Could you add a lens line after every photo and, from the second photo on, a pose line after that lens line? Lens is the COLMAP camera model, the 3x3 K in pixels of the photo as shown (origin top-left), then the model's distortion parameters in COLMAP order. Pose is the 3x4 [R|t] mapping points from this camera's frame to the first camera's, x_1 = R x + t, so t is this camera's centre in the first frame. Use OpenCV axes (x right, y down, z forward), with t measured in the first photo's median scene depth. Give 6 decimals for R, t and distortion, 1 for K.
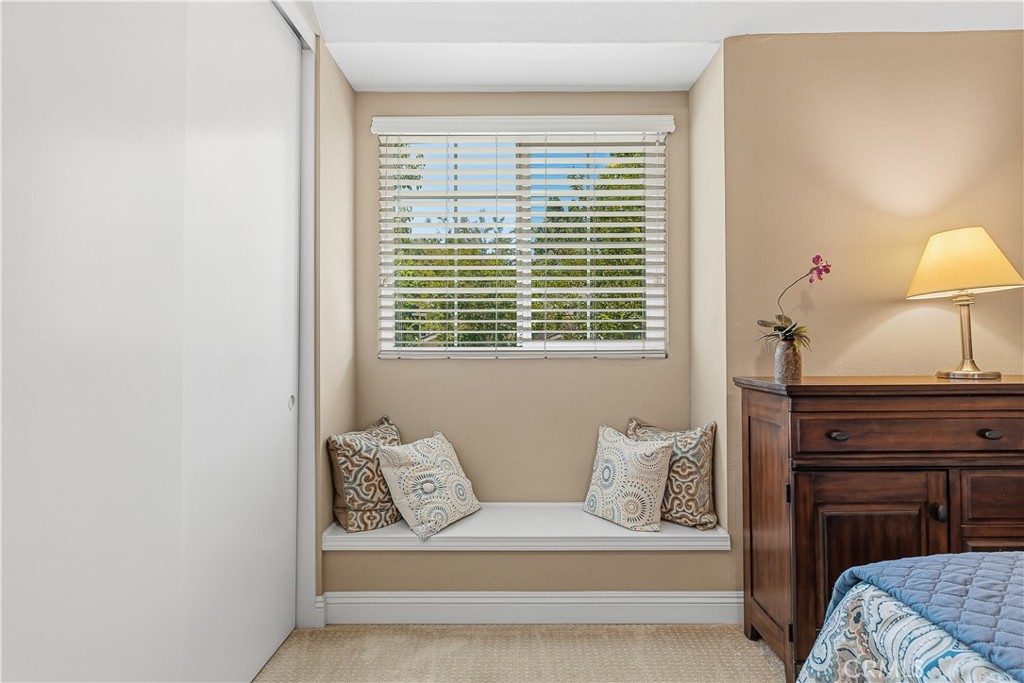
lens RADIAL K [[527.8, 0, 515.0], [0, 527.8, 336.5], [0, 0, 1]] dist [-0.008741, -0.000016]
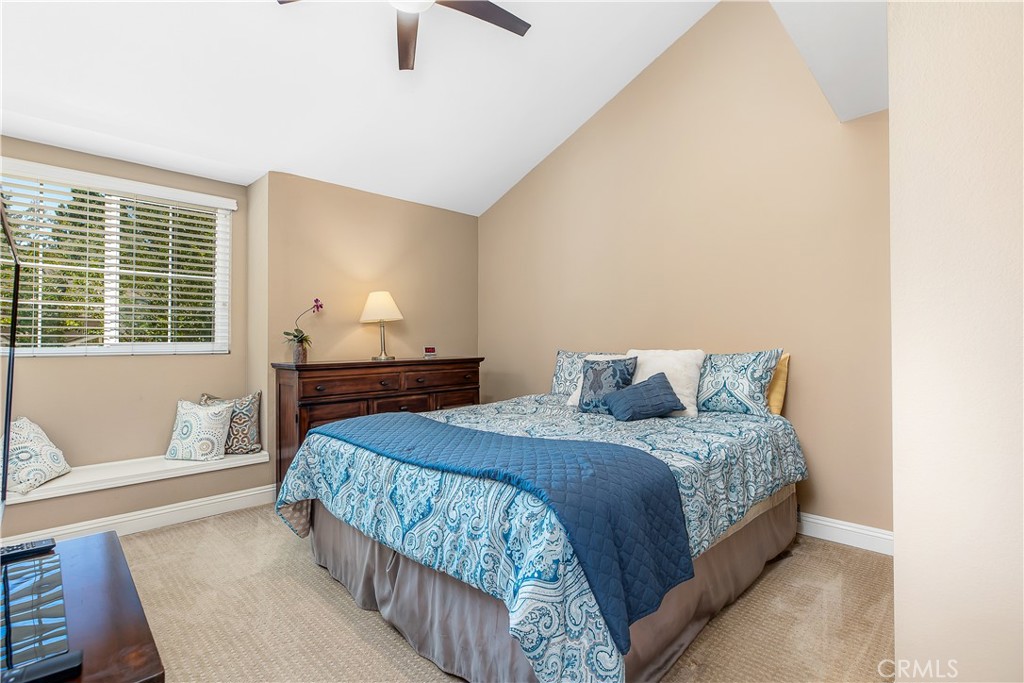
lens RADIAL K [[497.9, 0, 517.0], [0, 497.9, 335.3], [0, 0, 1]] dist [-0.001147, 0.000710]
pose [[0.691392, 0.010290, 0.722407, -0.217354], [-0.005930, 0.999946, -0.008568, -0.006850], [-0.722456, 0.001640, 0.691415, -0.728034]]
